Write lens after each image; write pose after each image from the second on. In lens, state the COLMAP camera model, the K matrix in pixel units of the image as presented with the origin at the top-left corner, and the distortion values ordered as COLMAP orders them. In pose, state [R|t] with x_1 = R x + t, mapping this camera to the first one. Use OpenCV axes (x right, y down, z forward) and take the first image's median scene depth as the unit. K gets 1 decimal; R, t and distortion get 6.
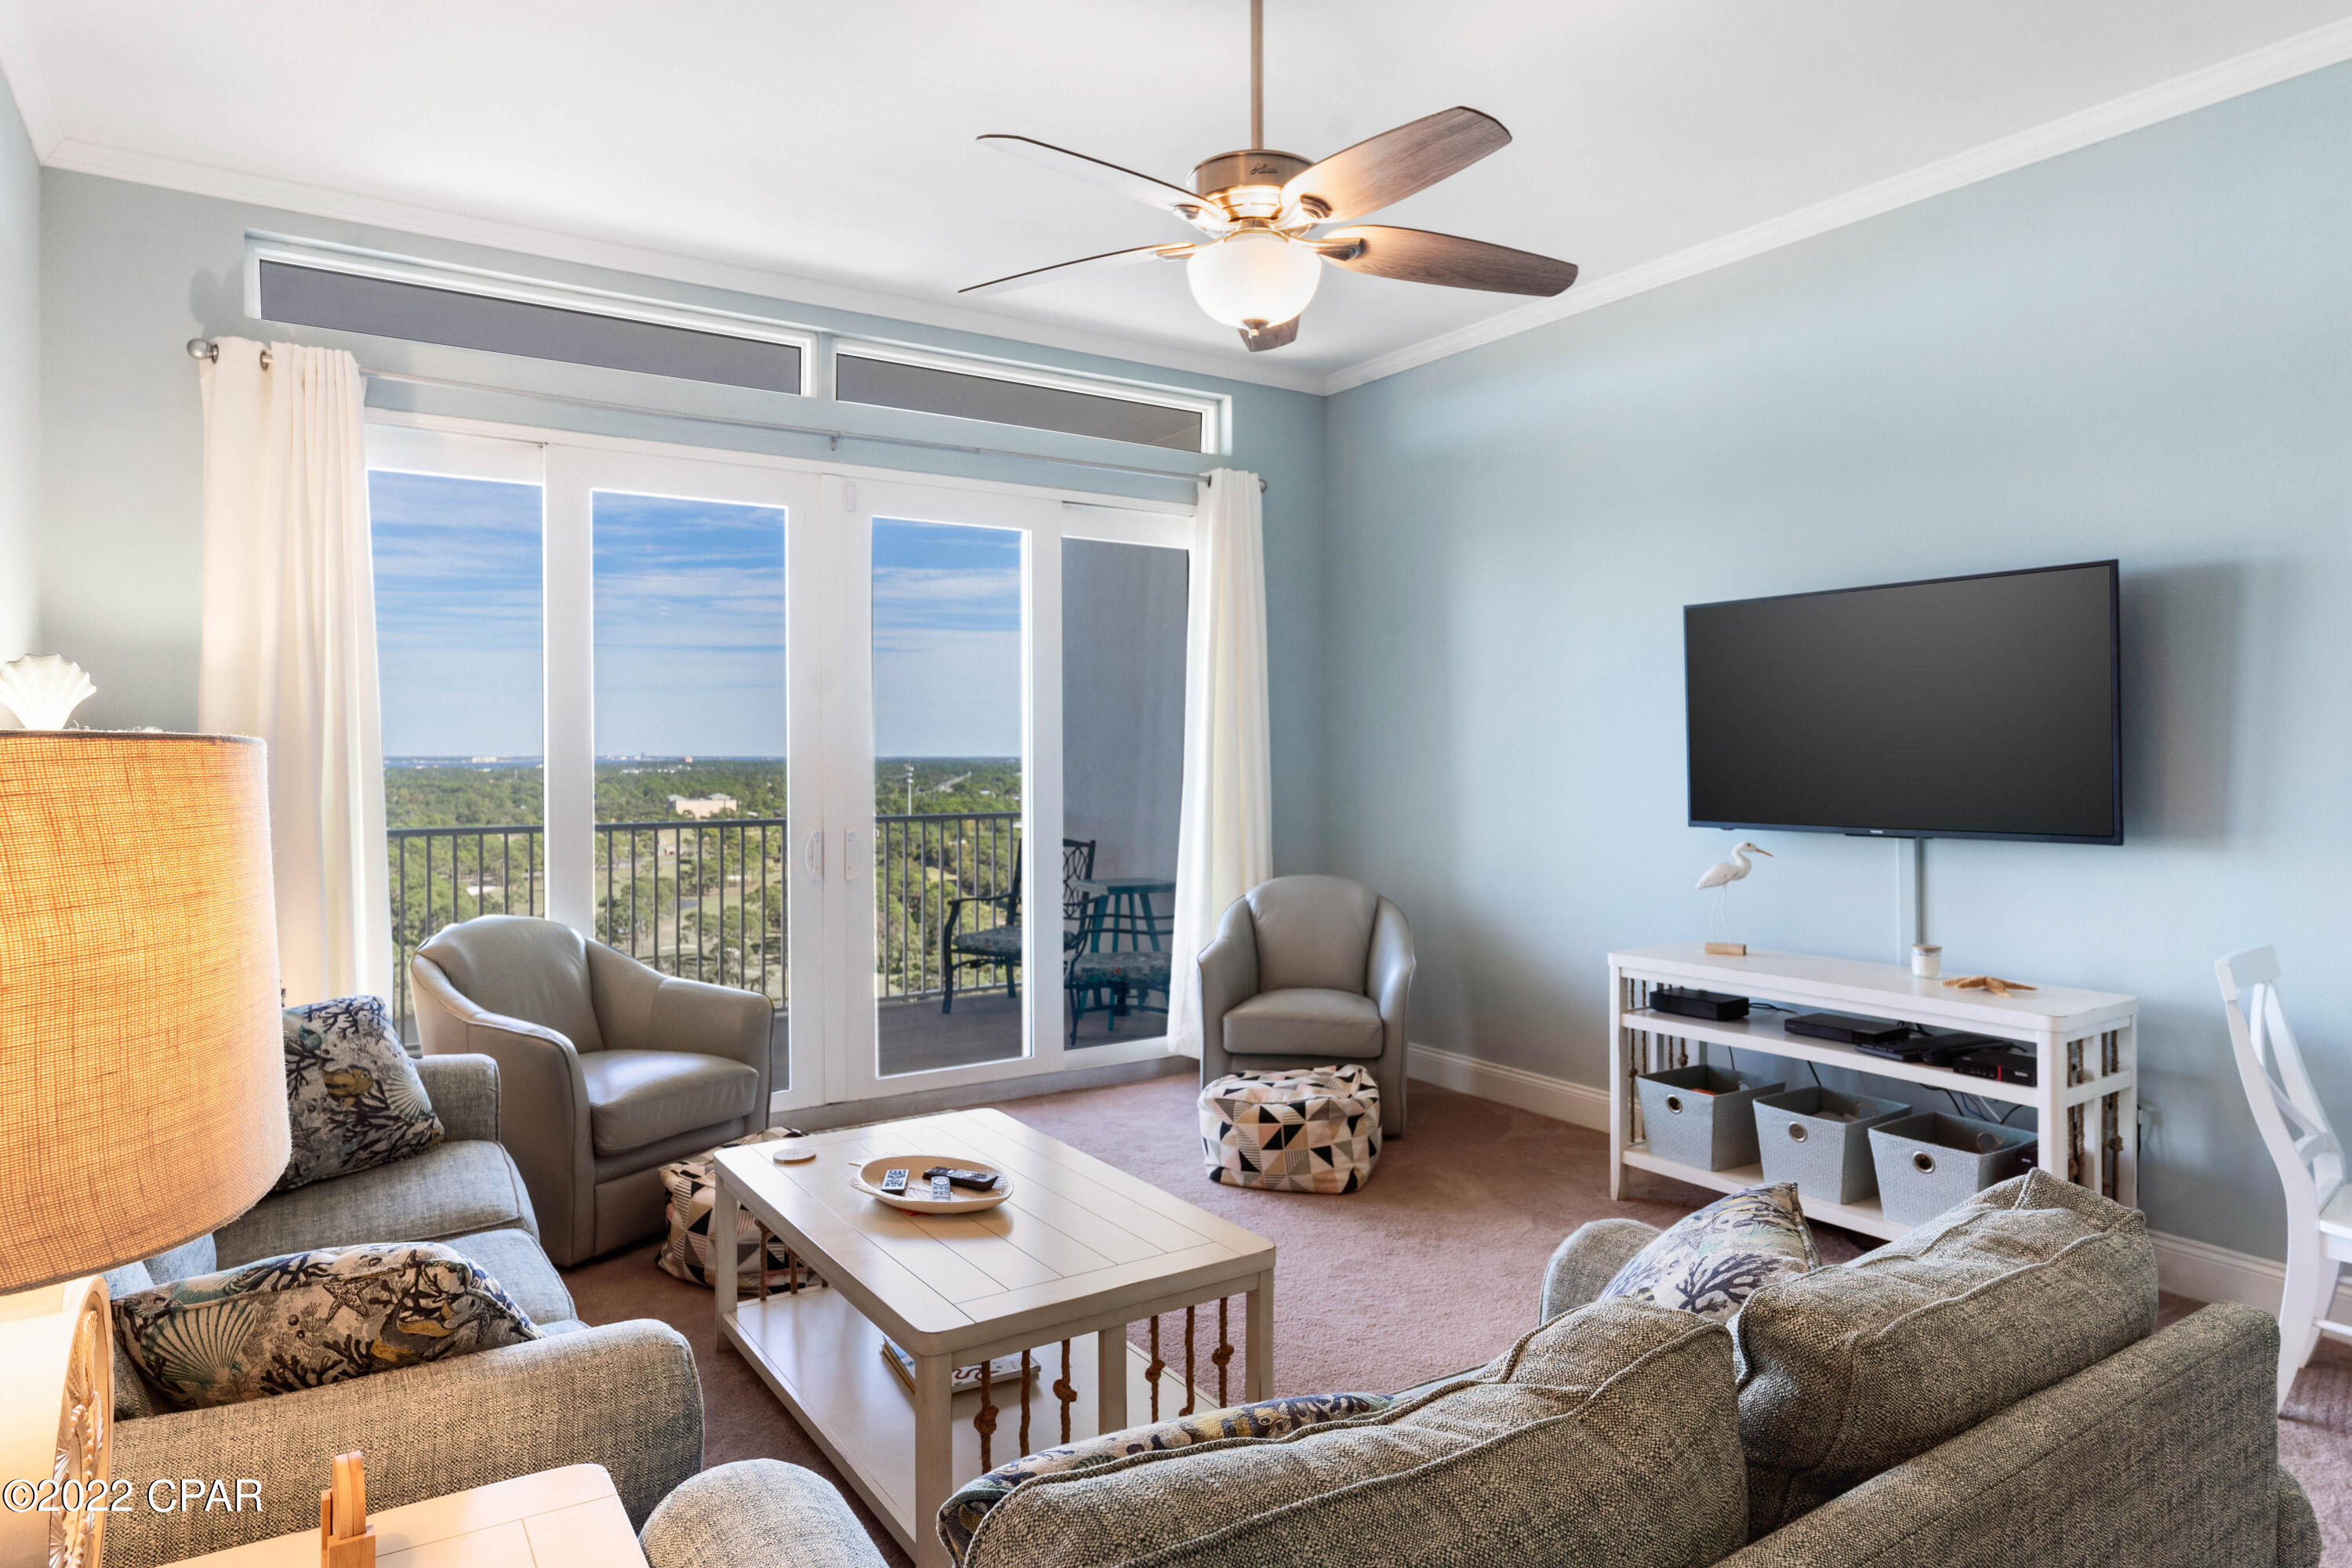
lens RADIAL K [[1377.7, 0, 1166.6], [0, 1377.7, 763.2], [0, 0, 1]] dist [-0.006213, -0.000678]
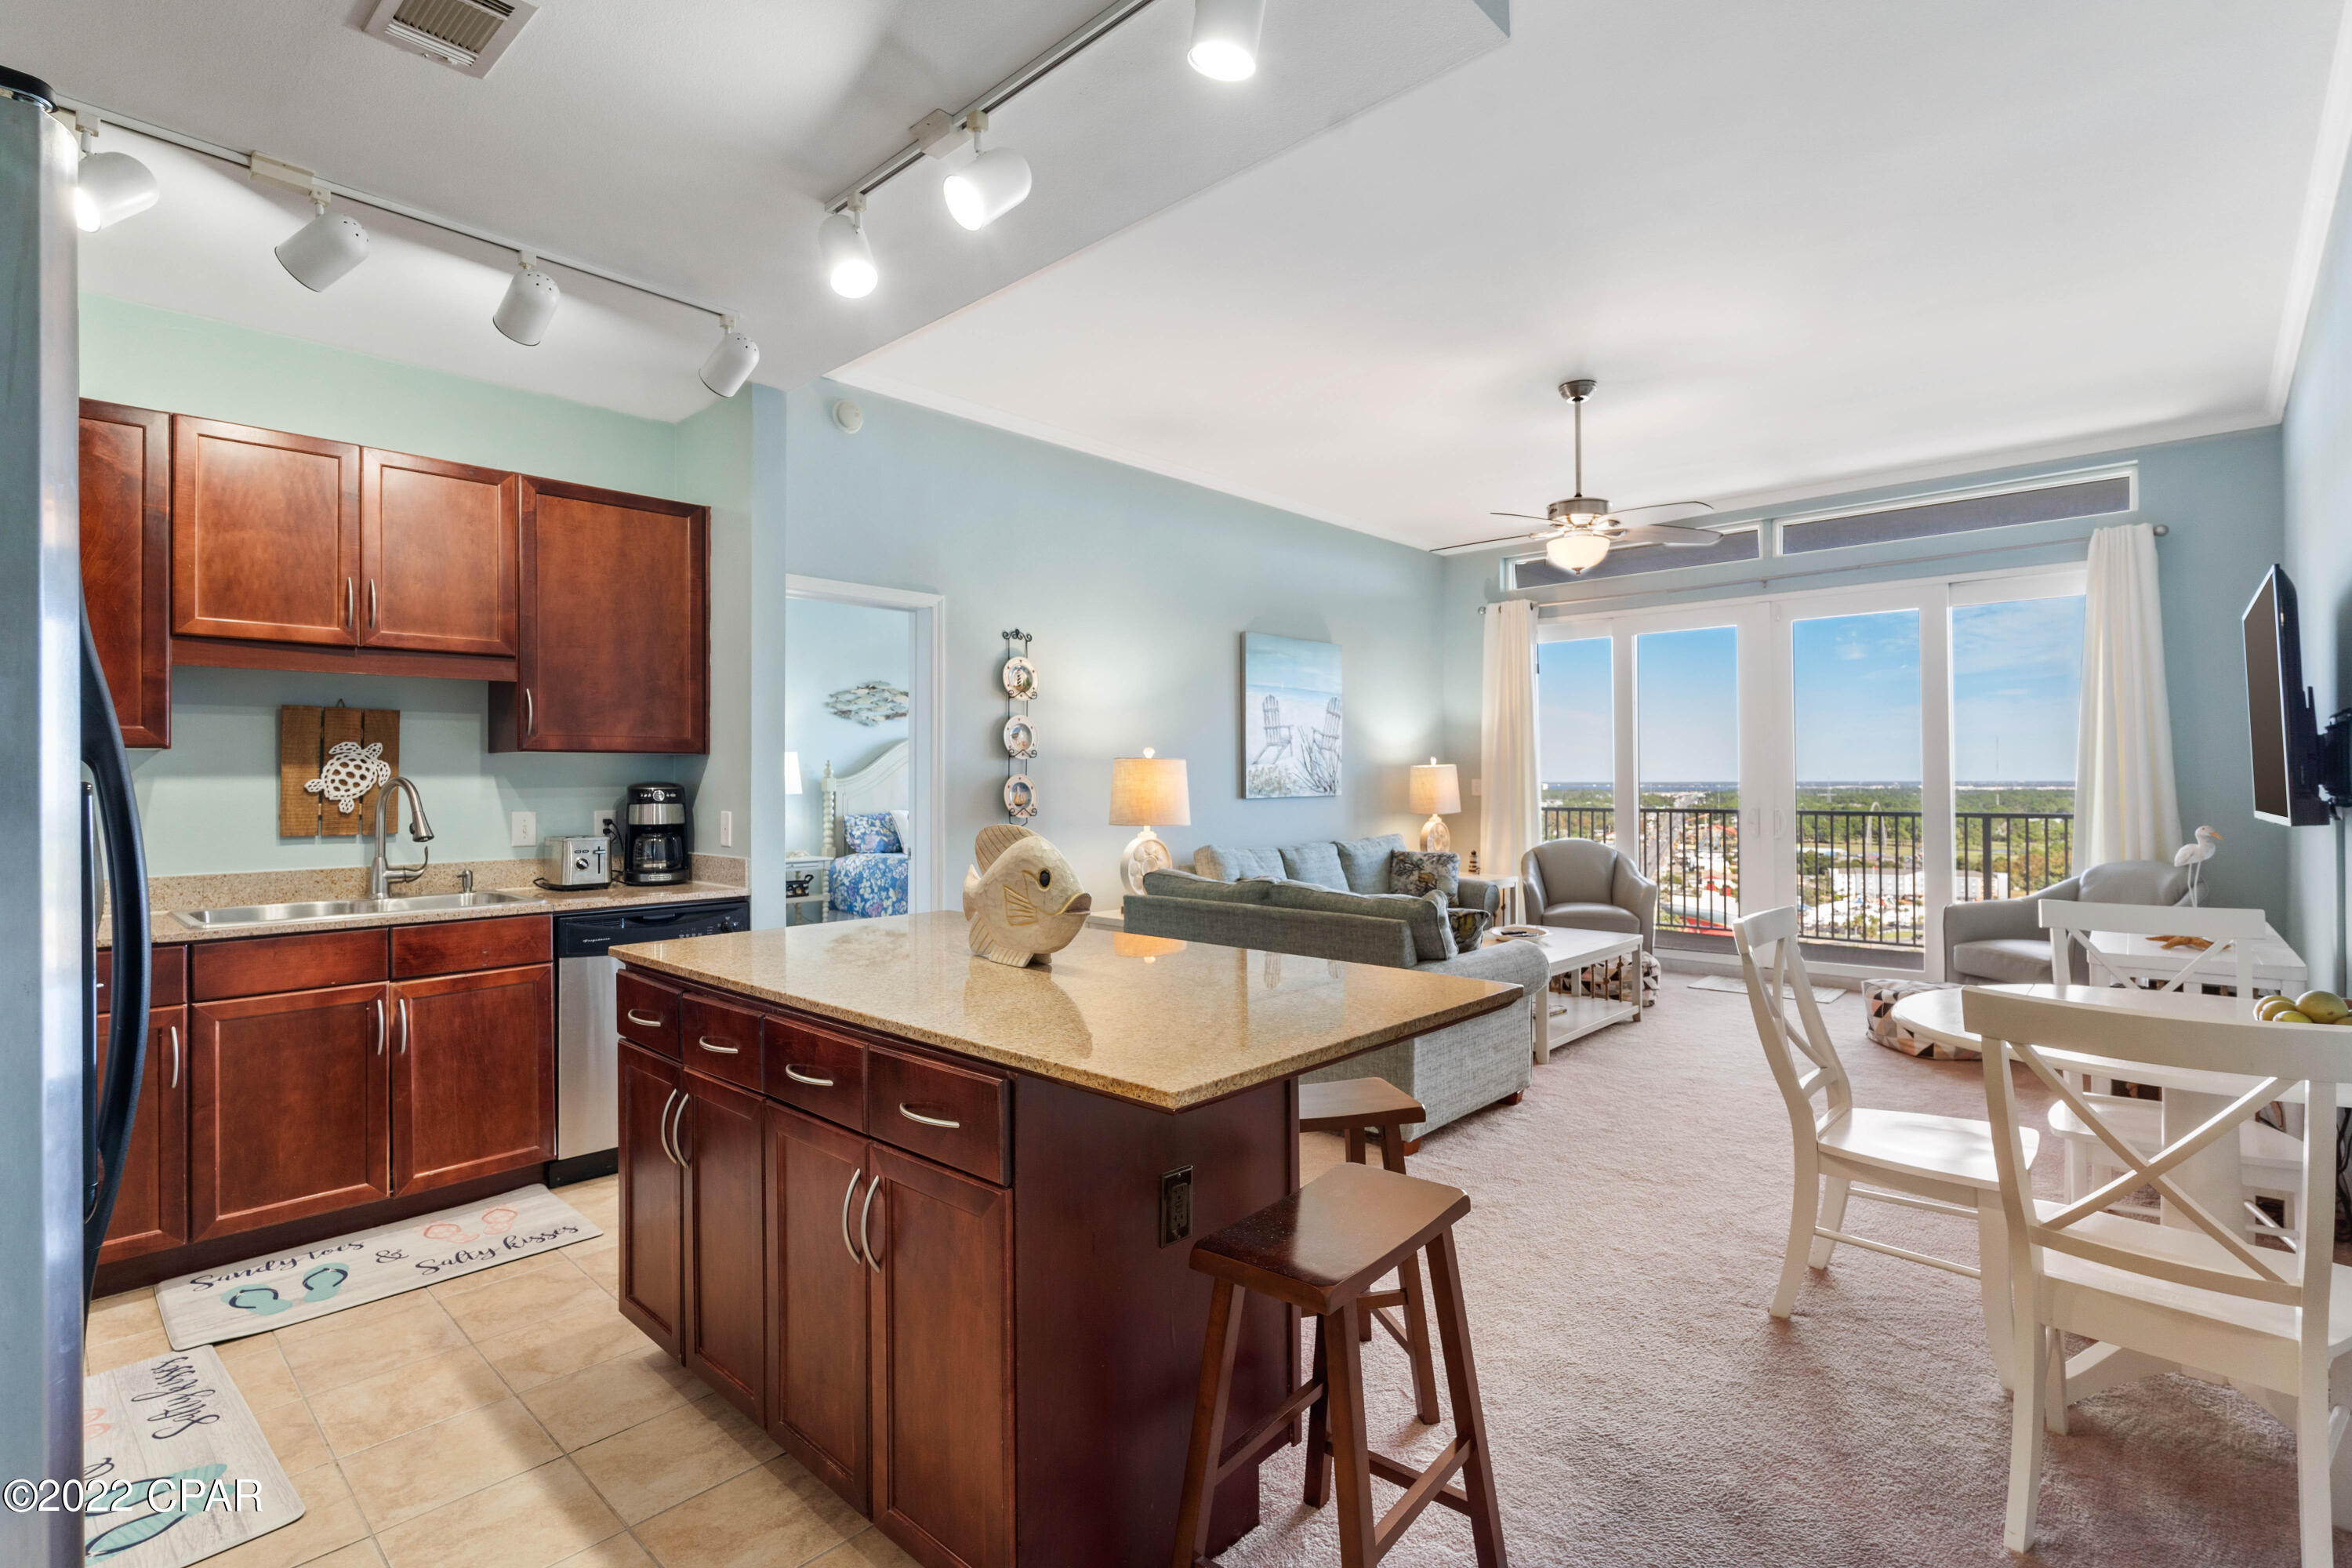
lens RADIAL K [[1105.1, 0, 1179.6], [0, 1105.1, 769.8], [0, 0, 1]] dist [-0.002813, -0.000443]
pose [[0.242995, -0.010492, -0.969971, 1.080374], [-0.004439, 0.999919, -0.011928, 0.023791], [0.970017, 0.007204, 0.242929, -0.051952]]
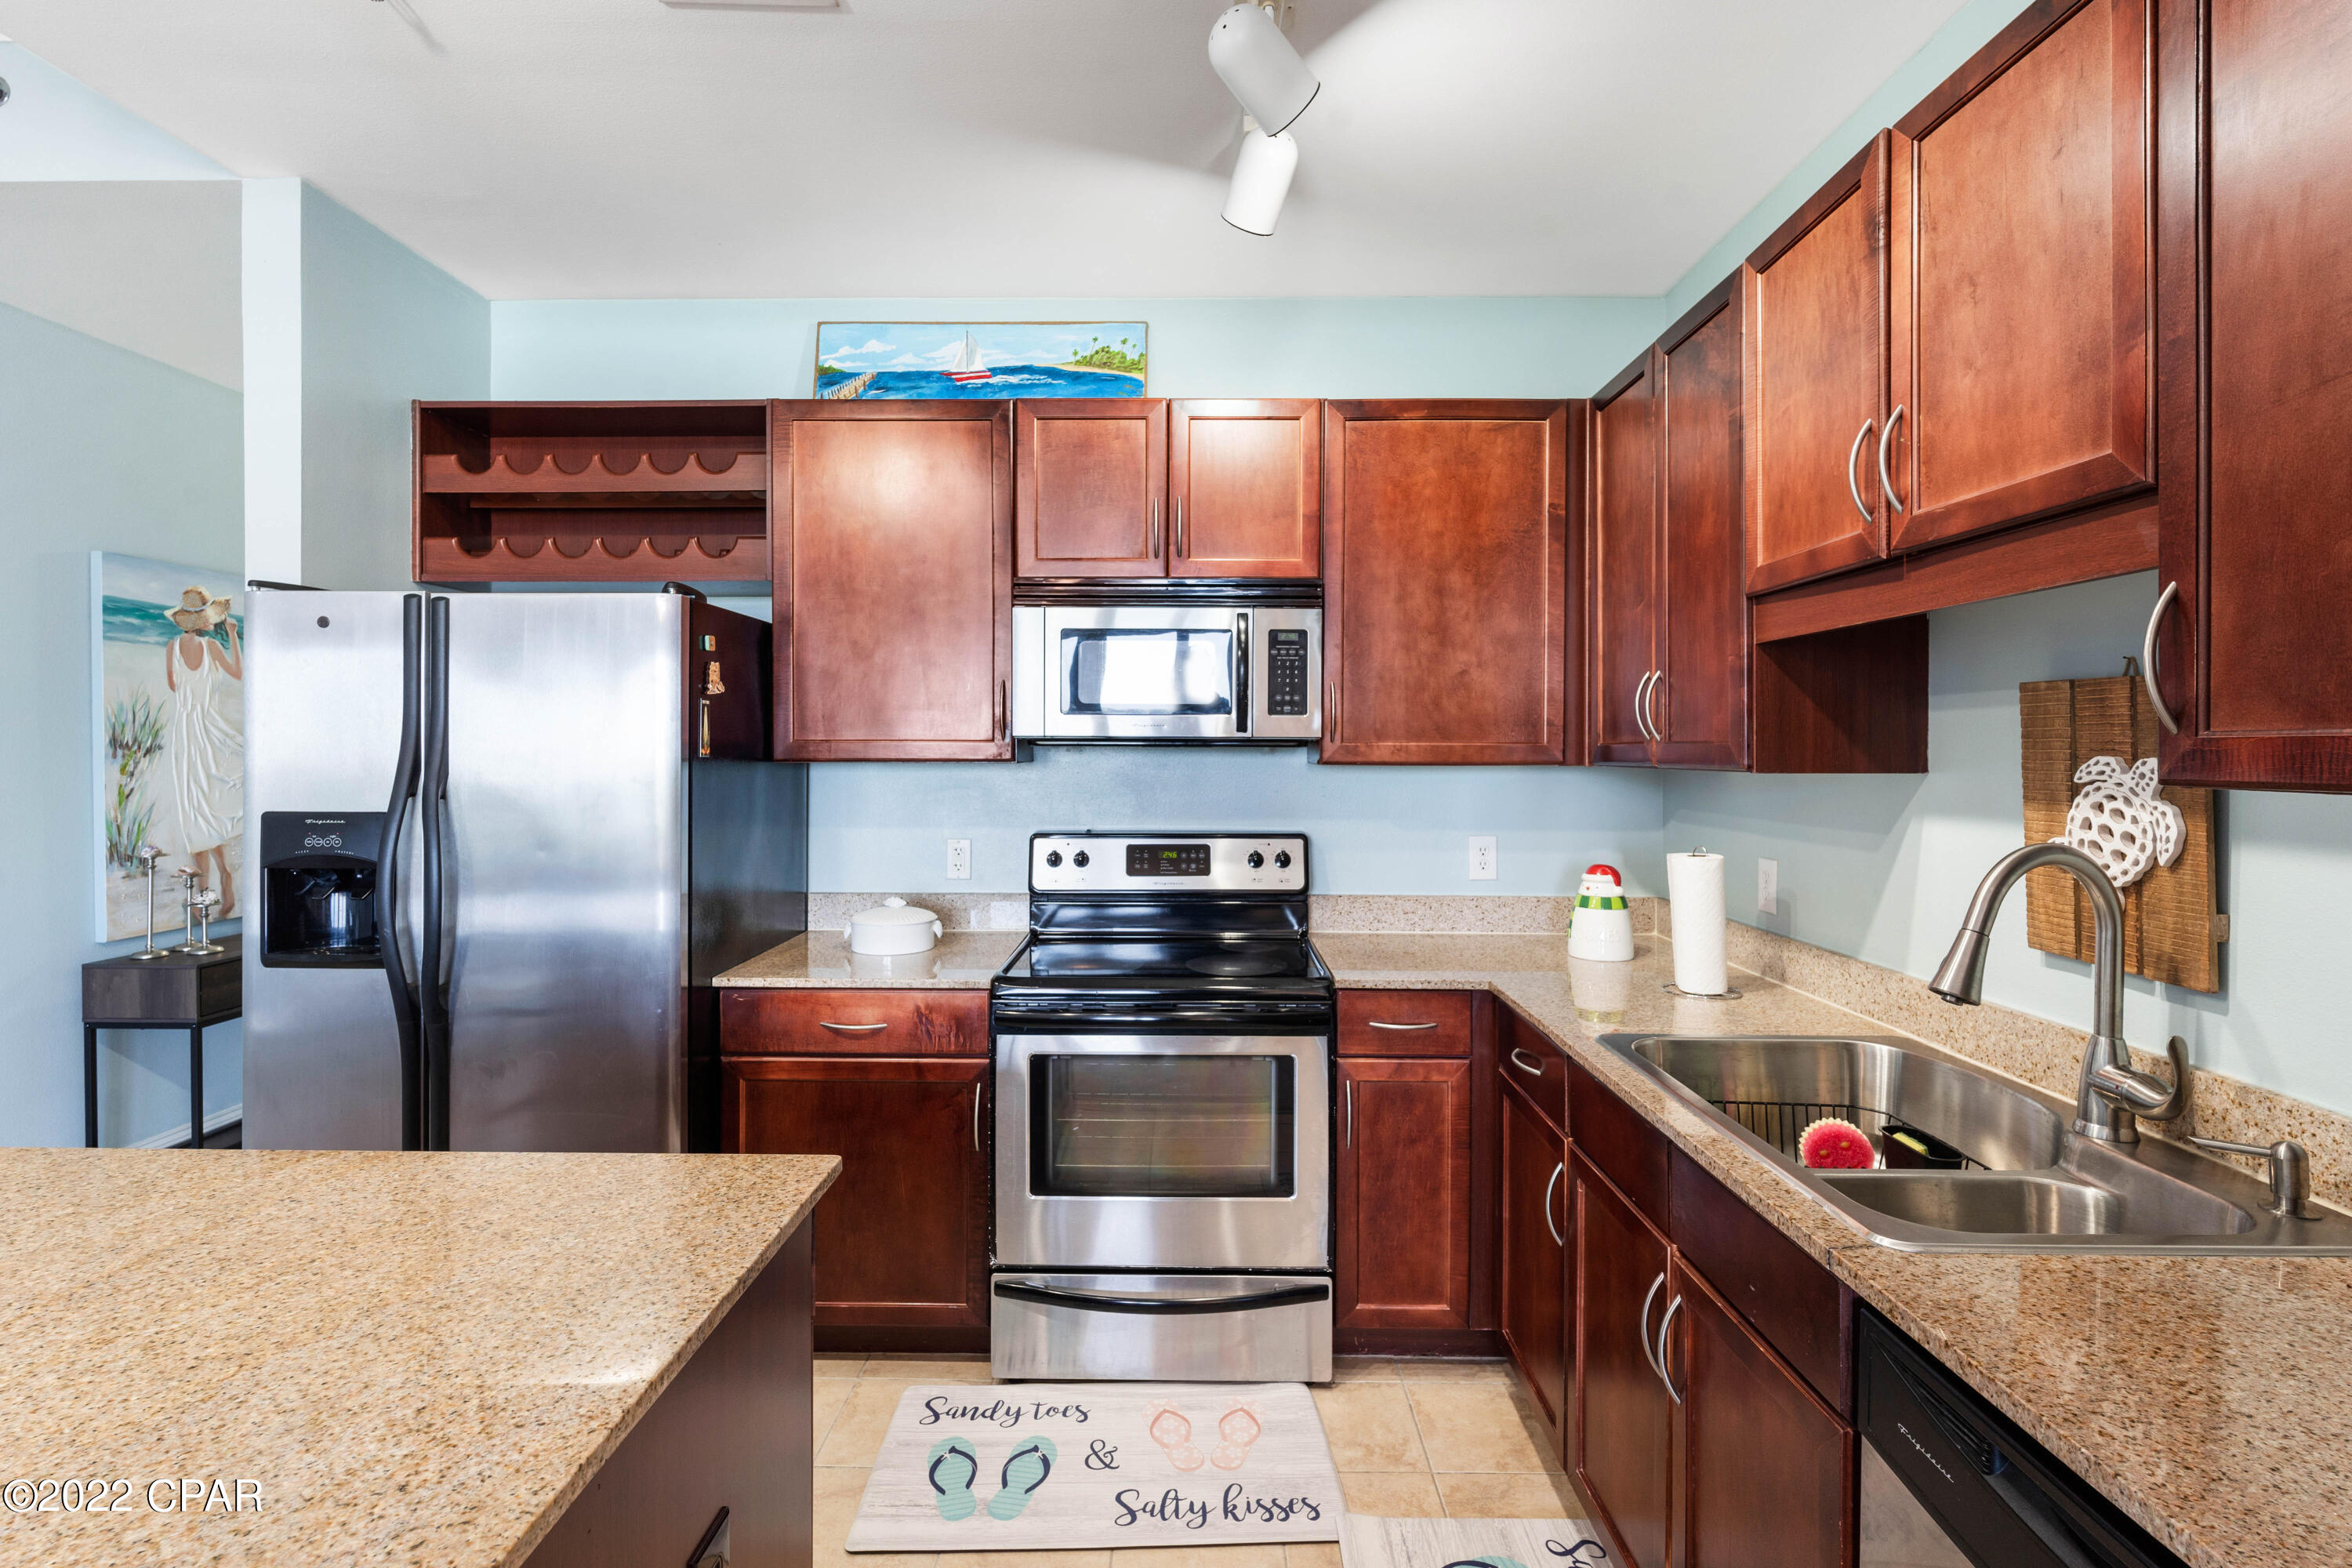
lens RADIAL K [[1105.1, 0, 1180.6], [0, 1105.1, 752.5], [0, 0, 1]] dist [-0.002813, -0.000443]
pose [[-0.833266, -0.005861, 0.552842, 0.184222], [0.002548, 0.999892, 0.014441, -0.010953], [-0.552867, 0.013442, -0.833161, 0.009906]]
